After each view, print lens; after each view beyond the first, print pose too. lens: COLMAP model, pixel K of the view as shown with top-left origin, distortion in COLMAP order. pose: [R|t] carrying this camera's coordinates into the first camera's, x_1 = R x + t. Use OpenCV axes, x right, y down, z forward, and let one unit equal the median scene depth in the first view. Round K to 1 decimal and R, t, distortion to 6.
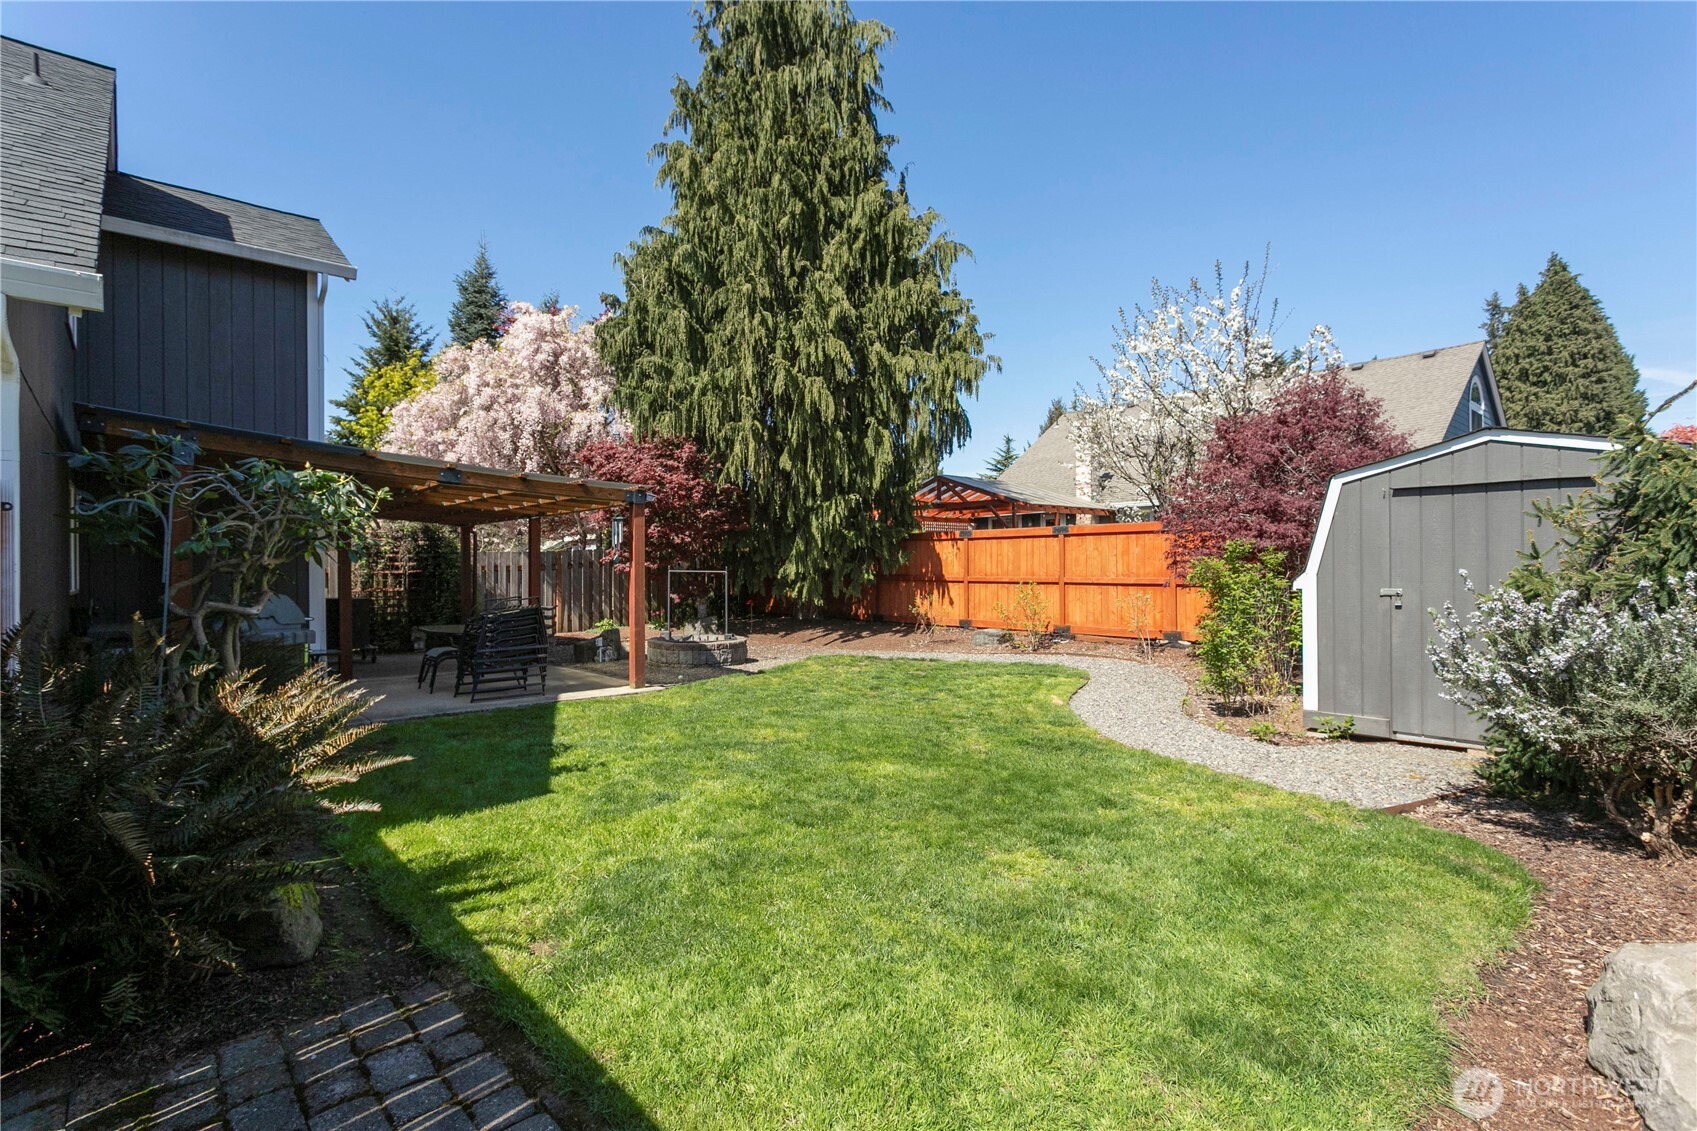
lens RADIAL K [[799.7, 0, 851.1], [0, 799.7, 569.5], [0, 0, 1]] dist [0.000942, 0.000405]
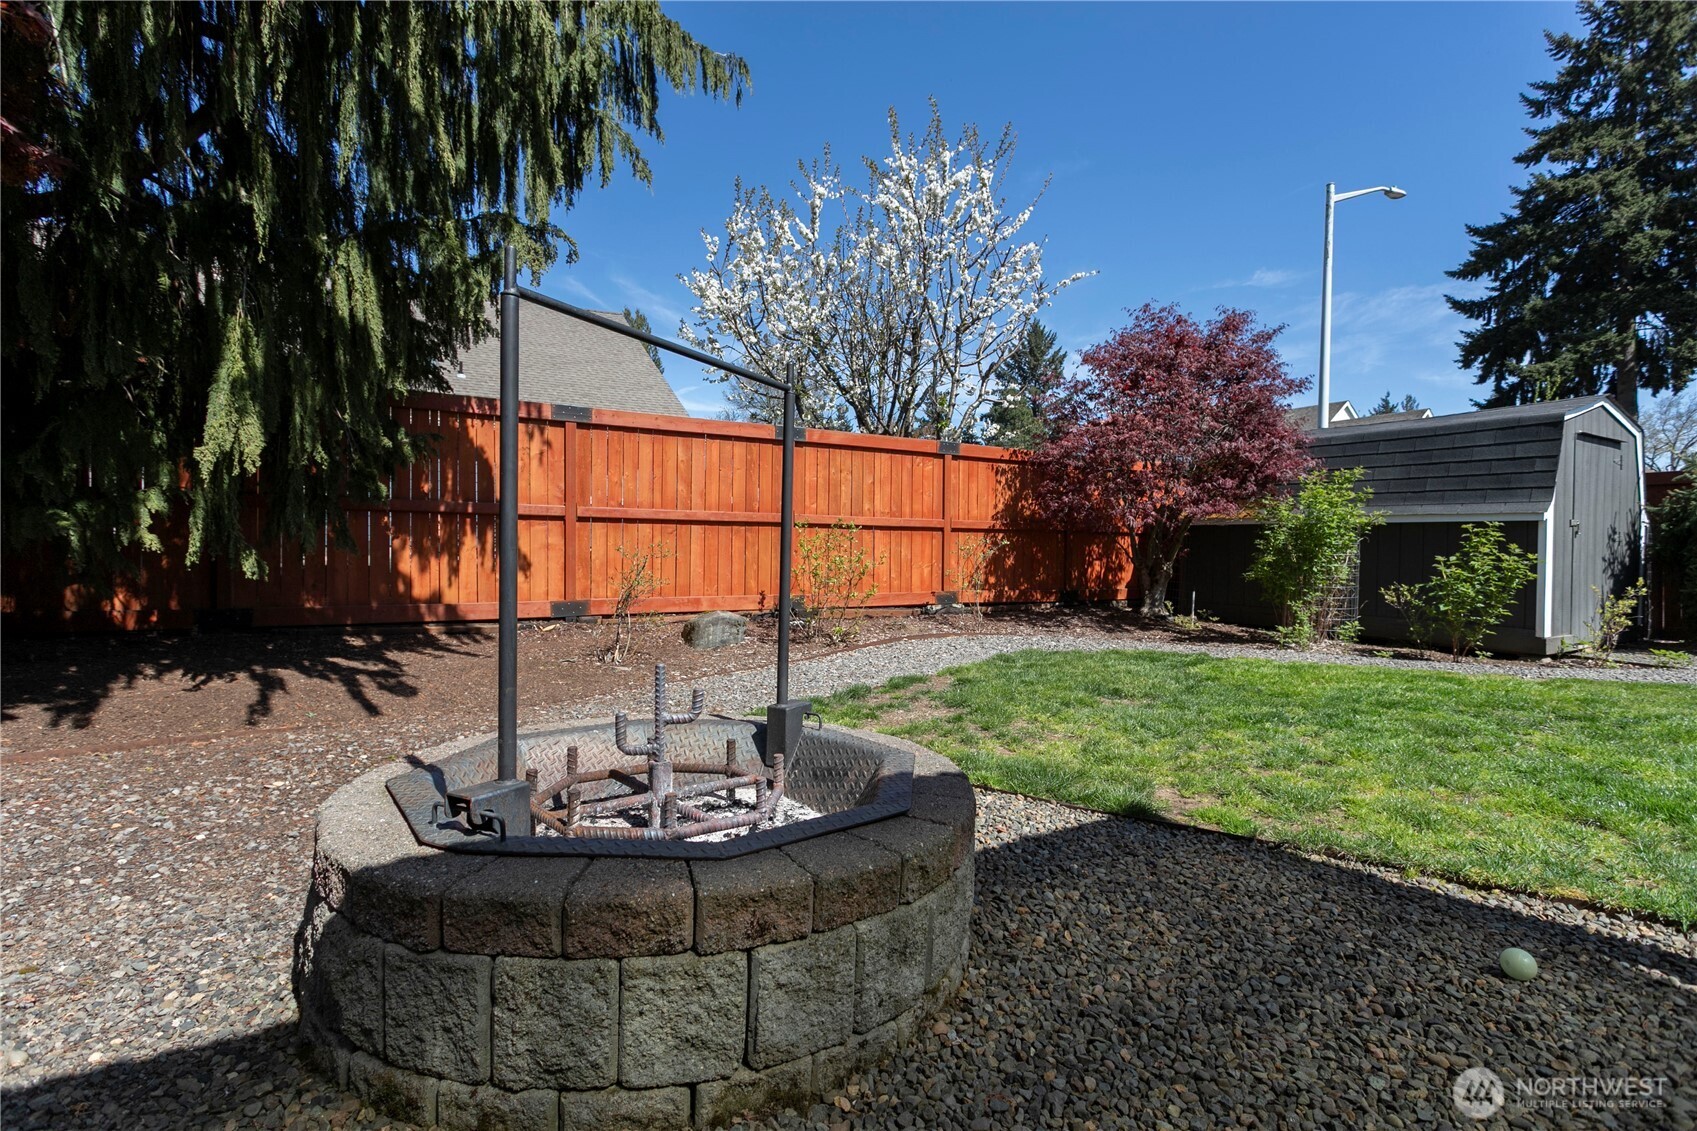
lens RADIAL K [[810.9, 0, 839.1], [0, 810.9, 560.8], [0, 0, 1]] dist [0.003218, 0.000875]
pose [[0.188547, -0.005258, 0.982050, -0.279399], [-0.007536, 0.999948, 0.006800, 0.034840], [-0.982035, -0.008683, 0.188498, 0.760926]]
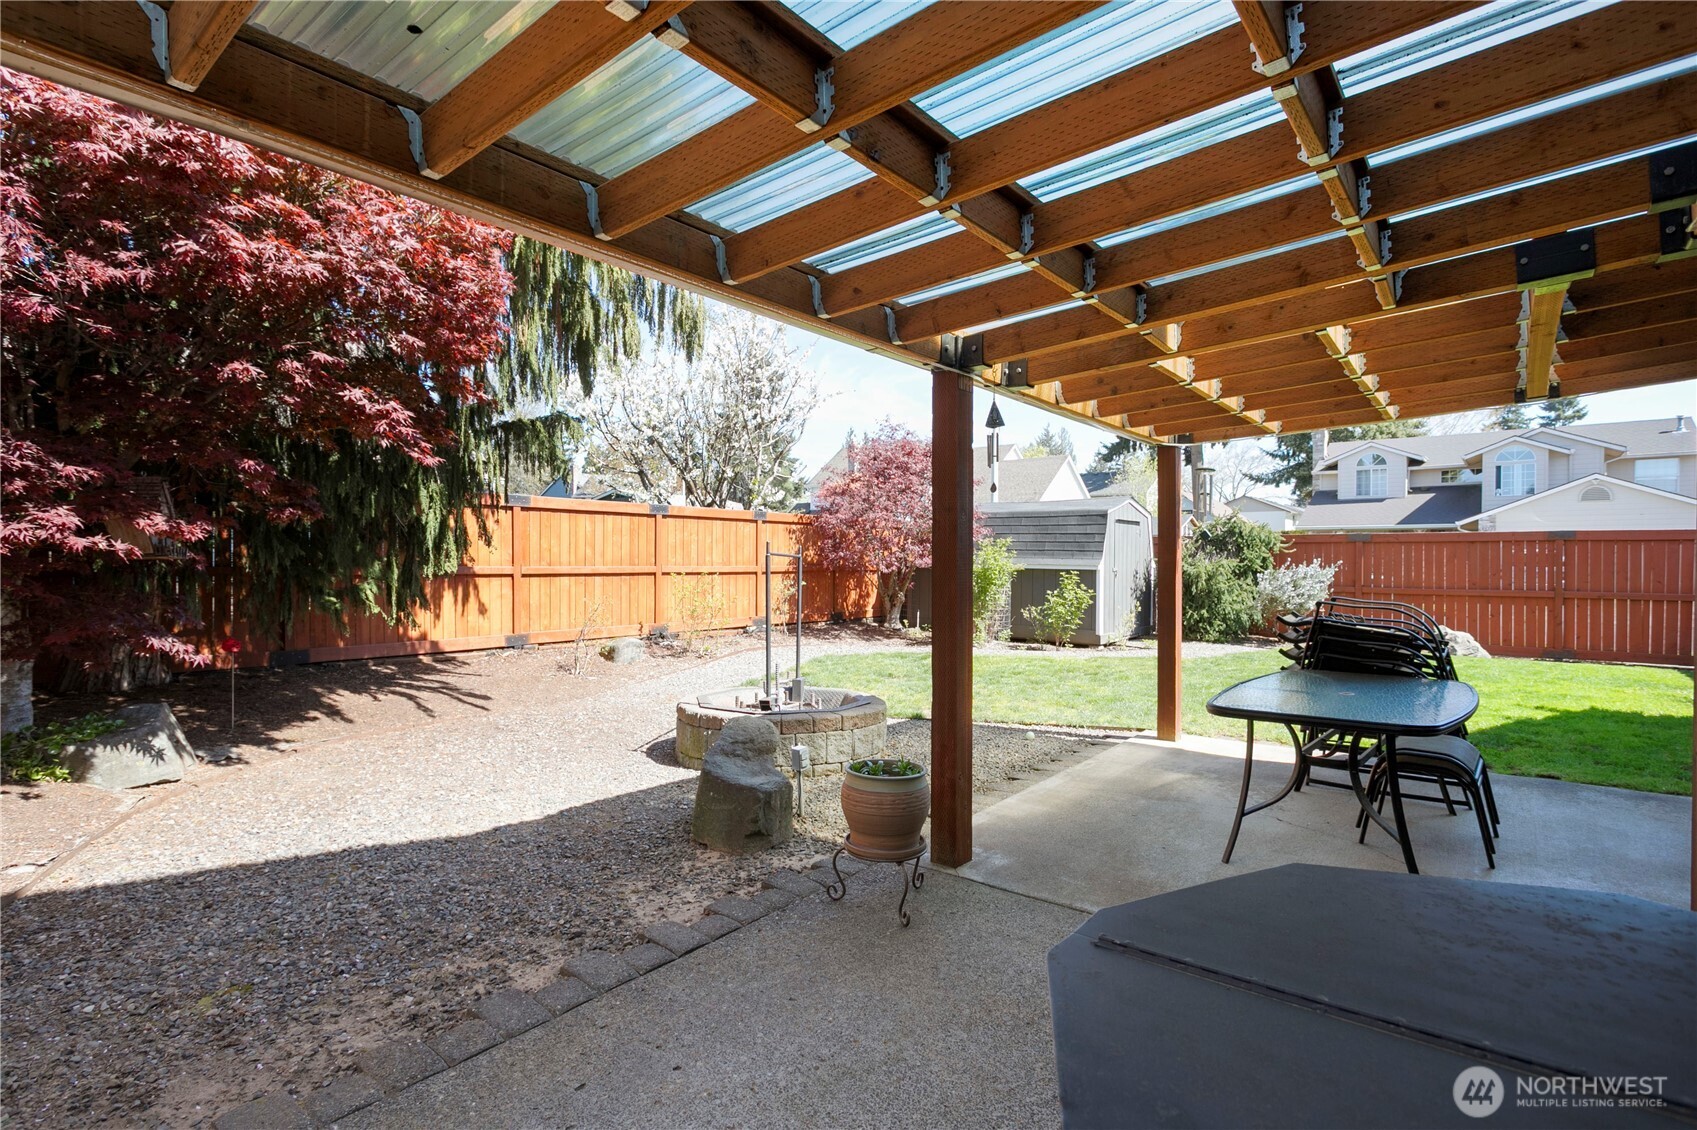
lens RADIAL K [[832.9, 0, 848.5], [0, 832.9, 565.0], [0, 0, 1]] dist [0.001119, -0.000013]
pose [[-0.164585, -0.000831, 0.986362, -0.545546], [-0.000330, 1.000000, 0.000788, 0.006654], [-0.986363, -0.000196, -0.164586, 0.845968]]
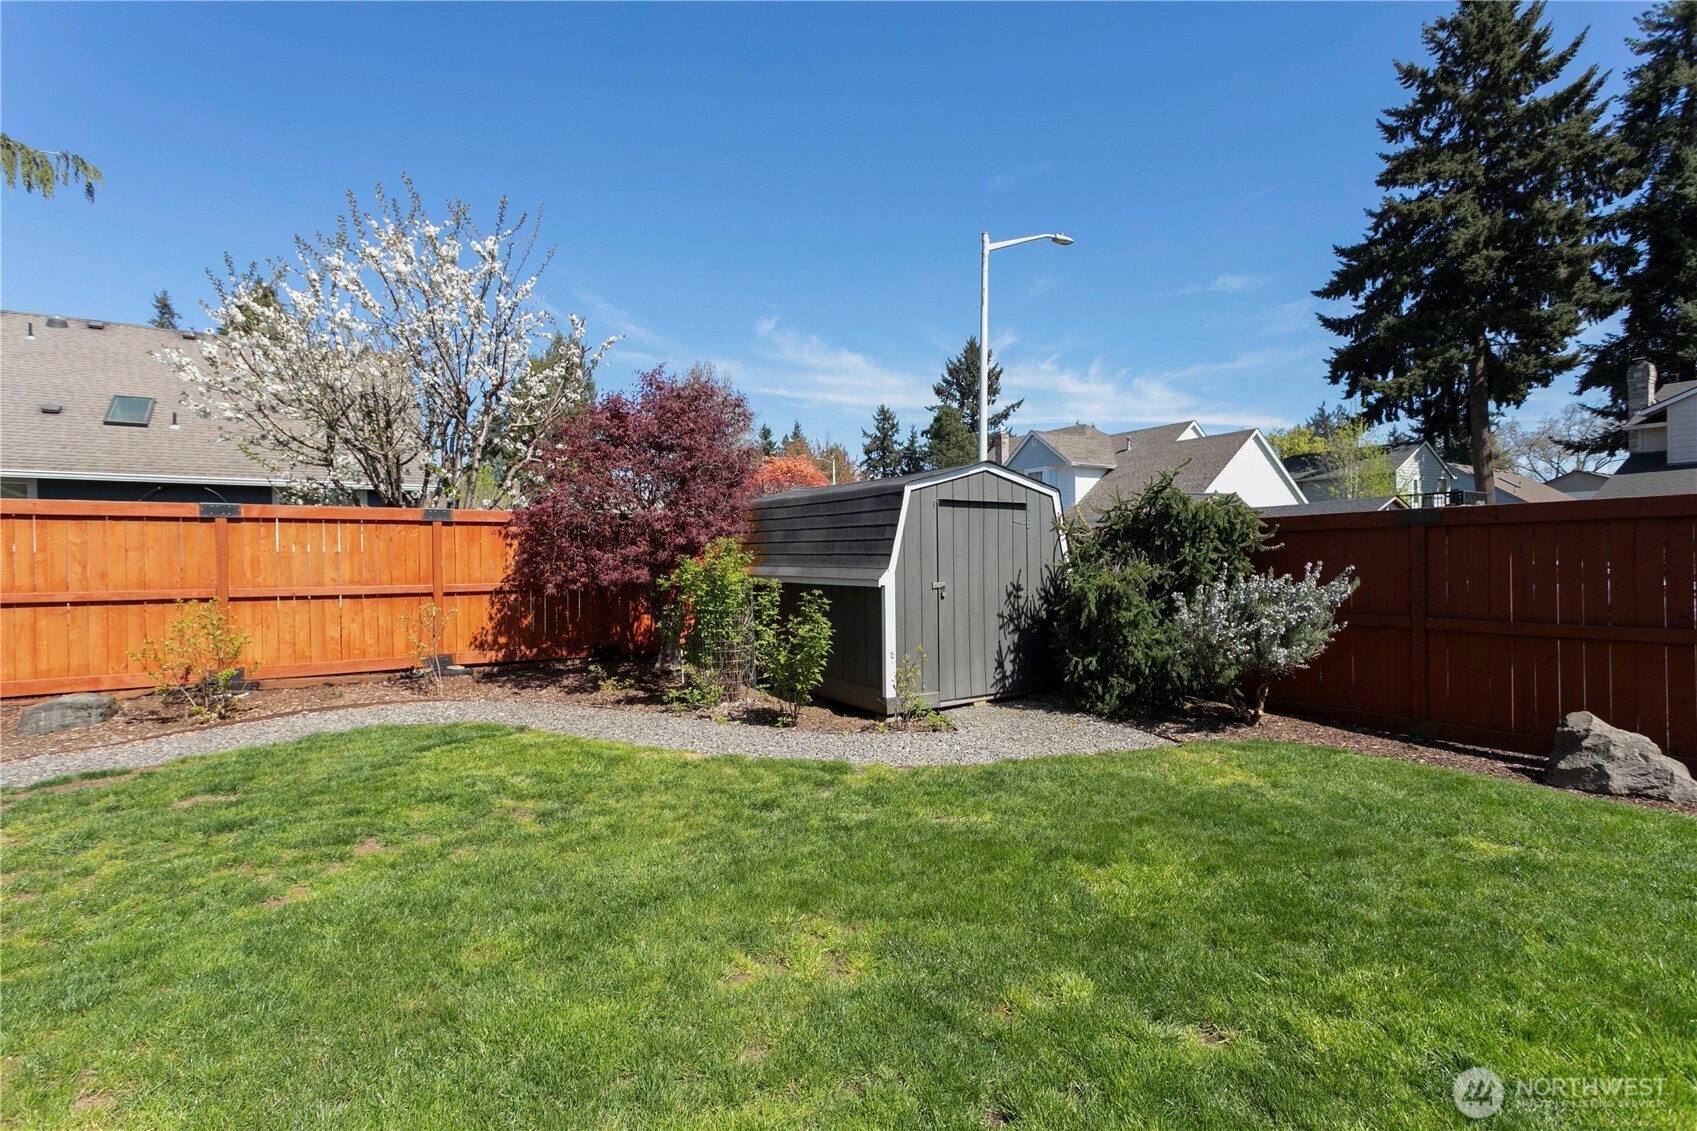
lens RADIAL K [[810.9, 0, 839.1], [0, 810.9, 560.8], [0, 0, 1]] dist [0.003218, 0.000875]
pose [[0.161741, 0.007910, 0.986802, -0.233014], [0.014066, 0.999848, -0.010320, 0.001001], [-0.986733, 0.015549, 0.161605, 0.398896]]
